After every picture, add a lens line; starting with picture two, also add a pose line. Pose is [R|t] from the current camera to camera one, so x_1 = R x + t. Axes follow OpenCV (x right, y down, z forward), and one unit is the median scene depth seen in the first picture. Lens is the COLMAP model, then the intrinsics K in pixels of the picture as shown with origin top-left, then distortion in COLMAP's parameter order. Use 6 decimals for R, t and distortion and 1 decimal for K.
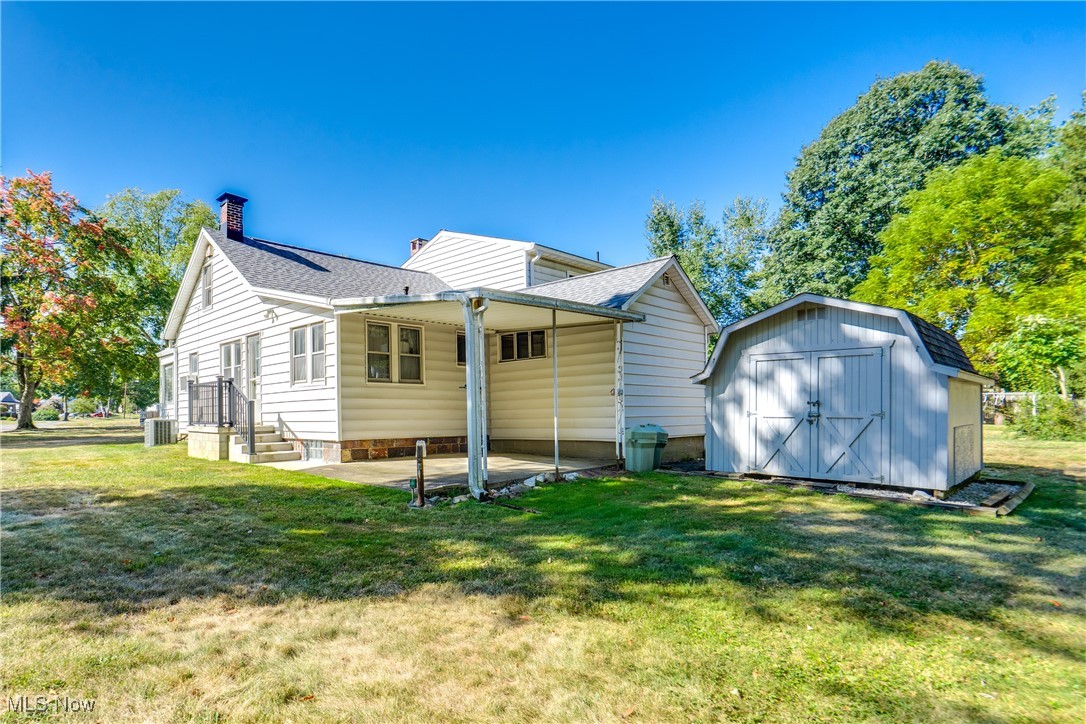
lens RADIAL K [[750.4, 0, 543.2], [0, 750.4, 389.8], [0, 0, 1]] dist [0.001027, 0.003039]
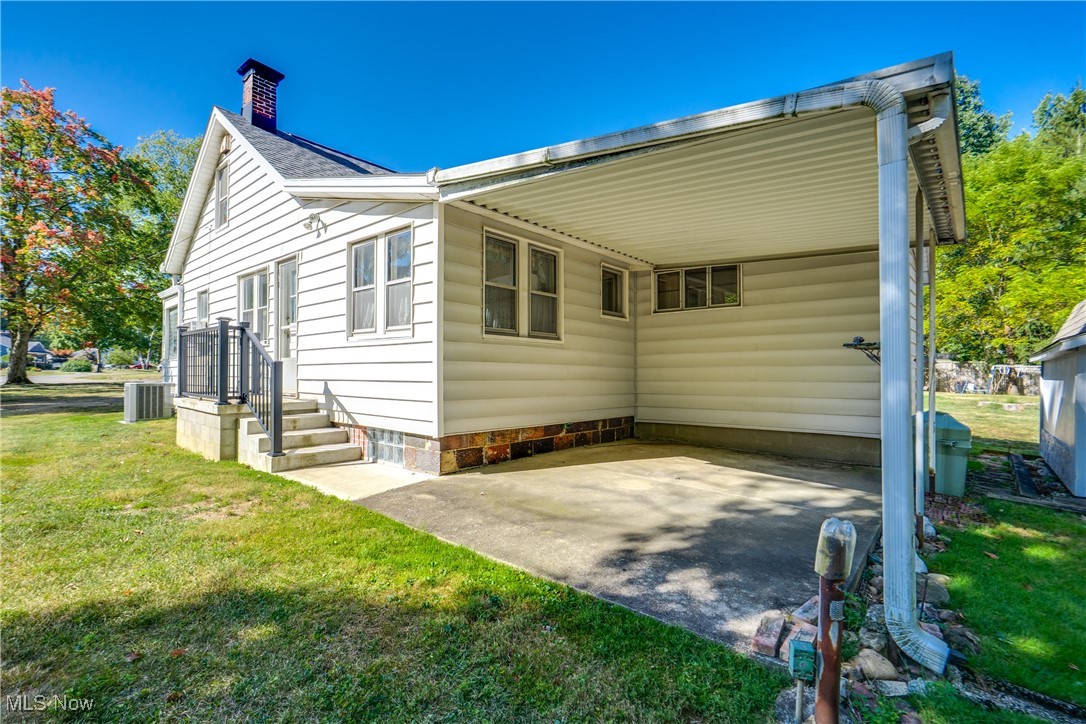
lens RADIAL K [[501.7, 0, 551.2], [0, 501.7, 358.8], [0, 0, 1]] dist [-0.001995, 0.000840]
pose [[0.995301, 0.022246, 0.094238, -0.206939], [-0.023462, 0.999655, 0.011824, 0.003105], [-0.093942, -0.013979, 0.995479, 0.571986]]
